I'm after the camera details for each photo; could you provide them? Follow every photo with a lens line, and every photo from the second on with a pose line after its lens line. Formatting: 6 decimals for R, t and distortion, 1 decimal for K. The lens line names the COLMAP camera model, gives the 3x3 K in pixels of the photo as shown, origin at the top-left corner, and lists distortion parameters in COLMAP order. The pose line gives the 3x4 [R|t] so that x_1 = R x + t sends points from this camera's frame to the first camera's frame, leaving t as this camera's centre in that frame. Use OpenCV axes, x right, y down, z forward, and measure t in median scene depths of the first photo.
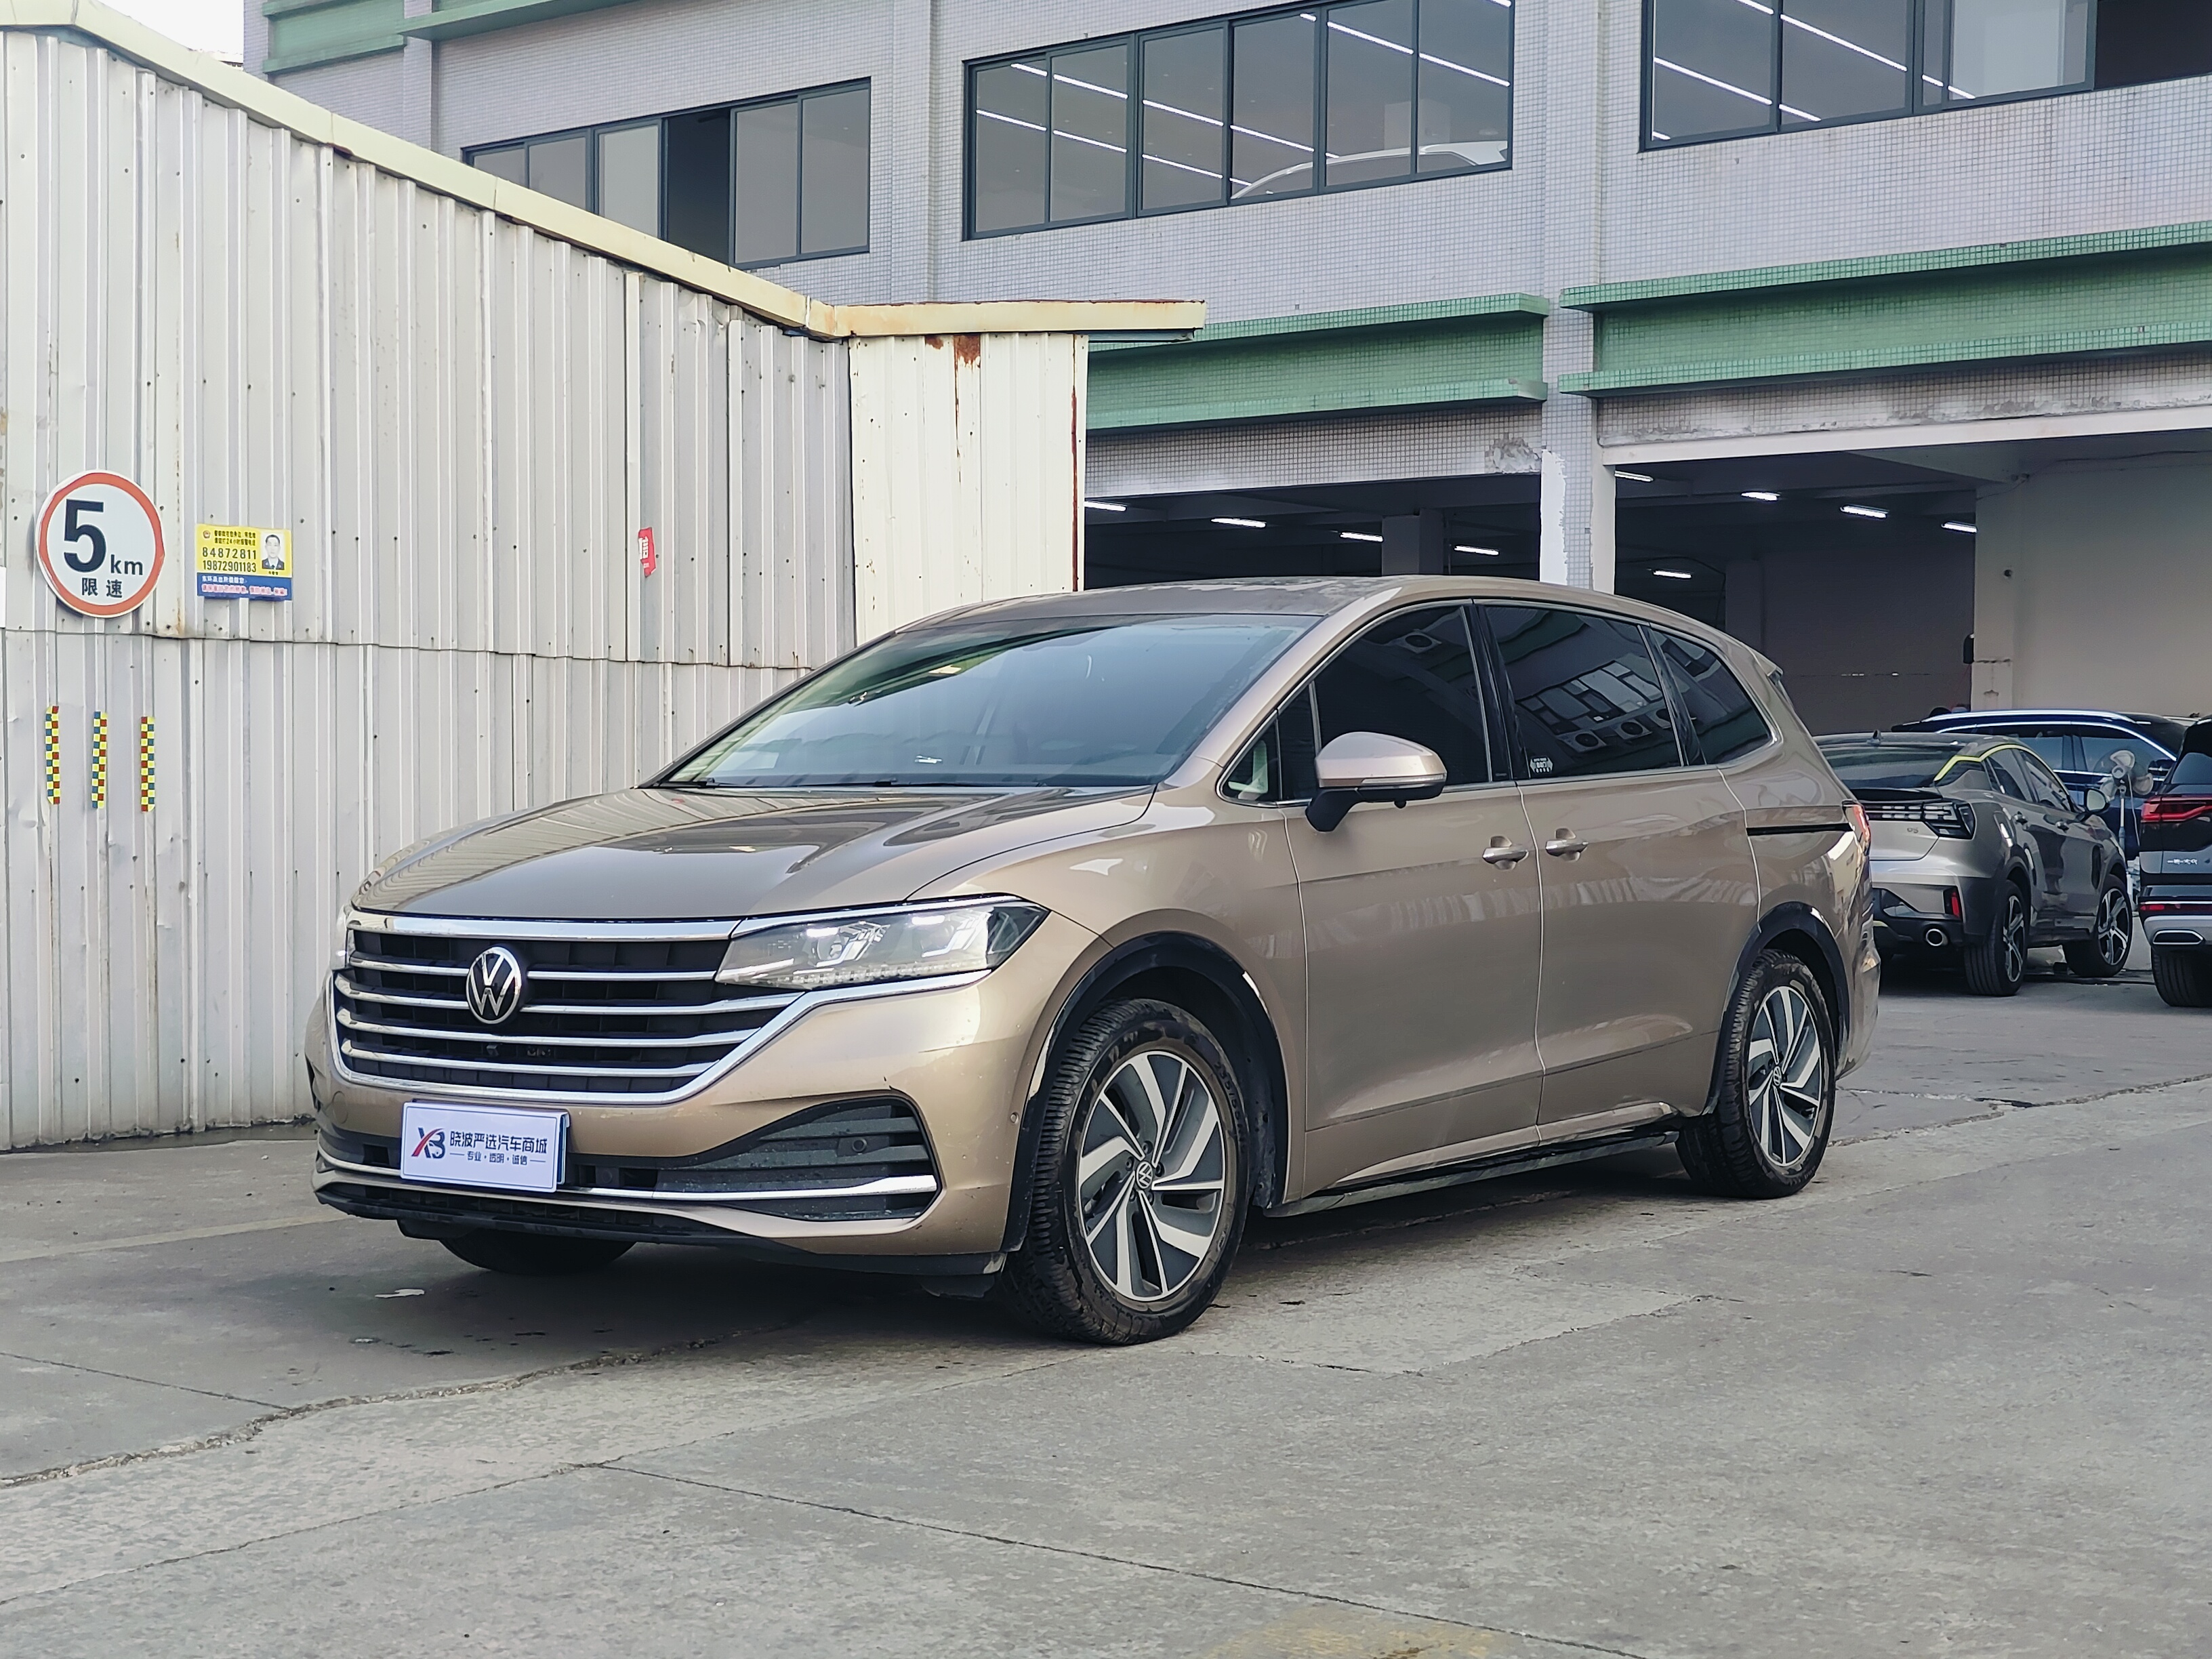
lens RADIAL K [[3176.8, 0, 1110.0], [0, 3176.8, 835.0], [0, 0, 1]] dist [0.041674, 0.000000]
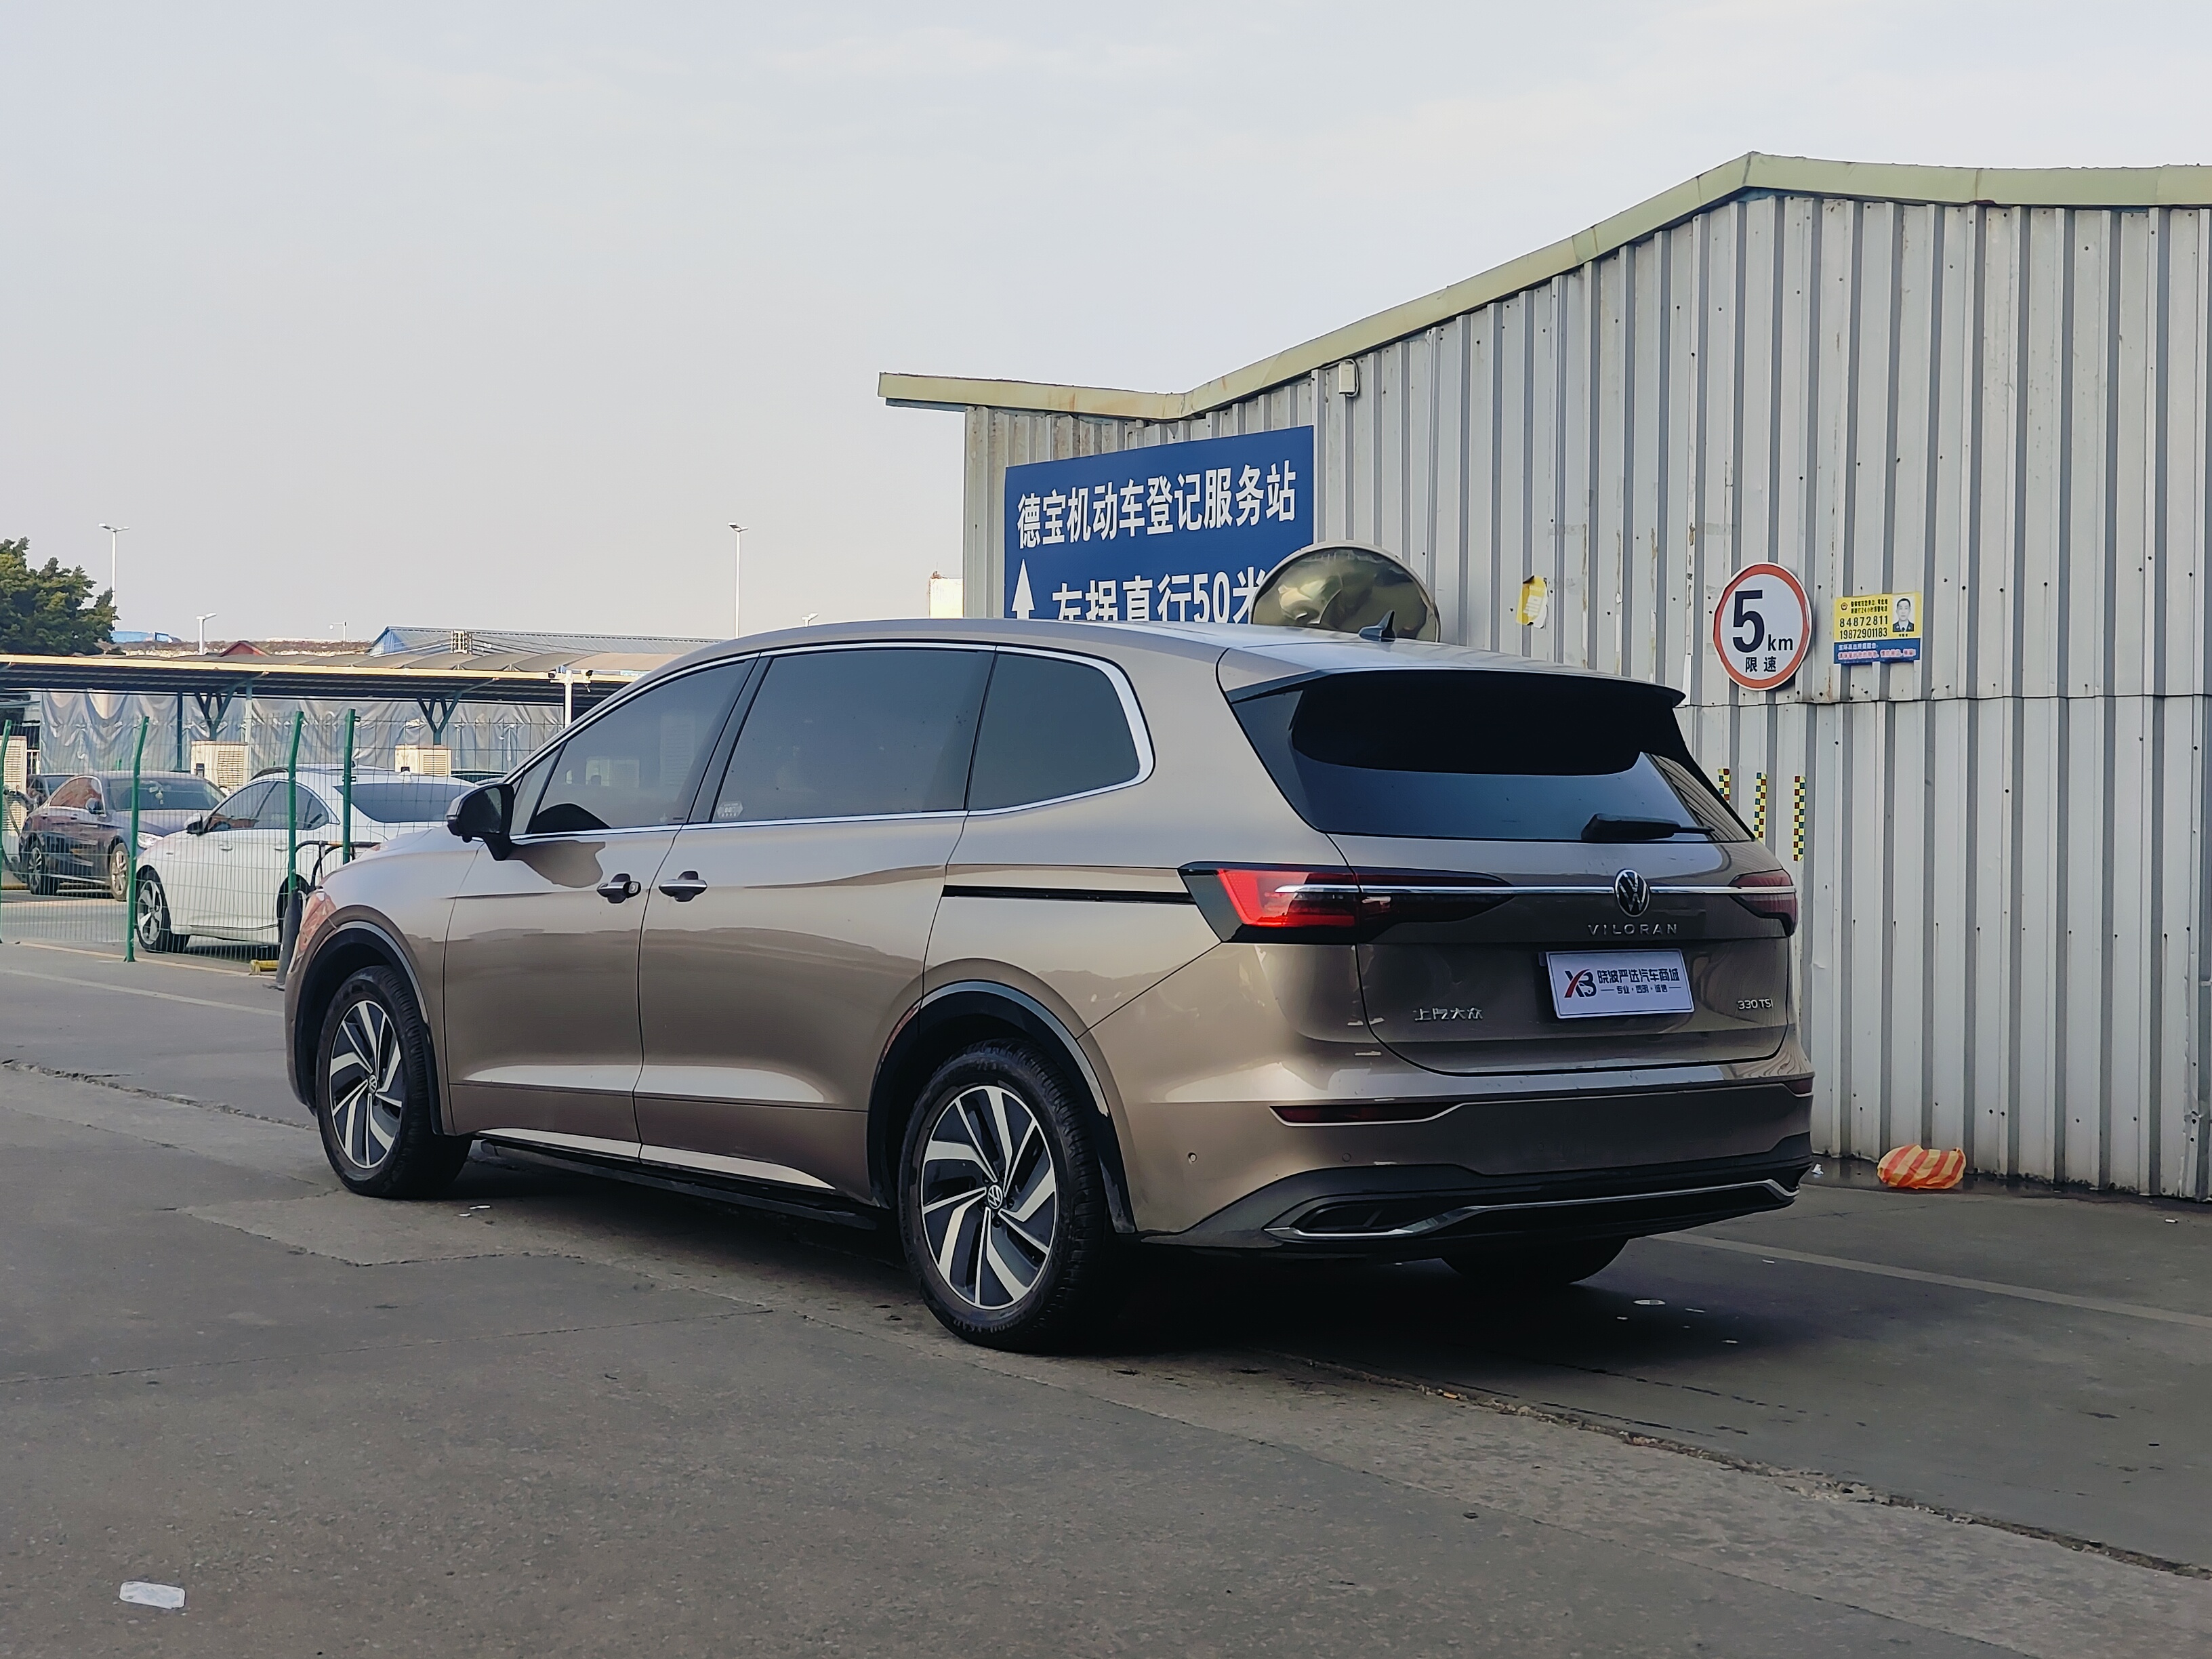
lens RADIAL K [[3176.8, 0, 1101.8], [0, 3176.8, 830.9], [0, 0, 1]] dist [0.041674, 0.000000]
pose [[-0.257115, 0.002488, -0.966378, 0.845241], [-0.028703, 0.999536, 0.010210, -0.022408], [0.965955, 0.030363, -0.256924, 1.060015]]
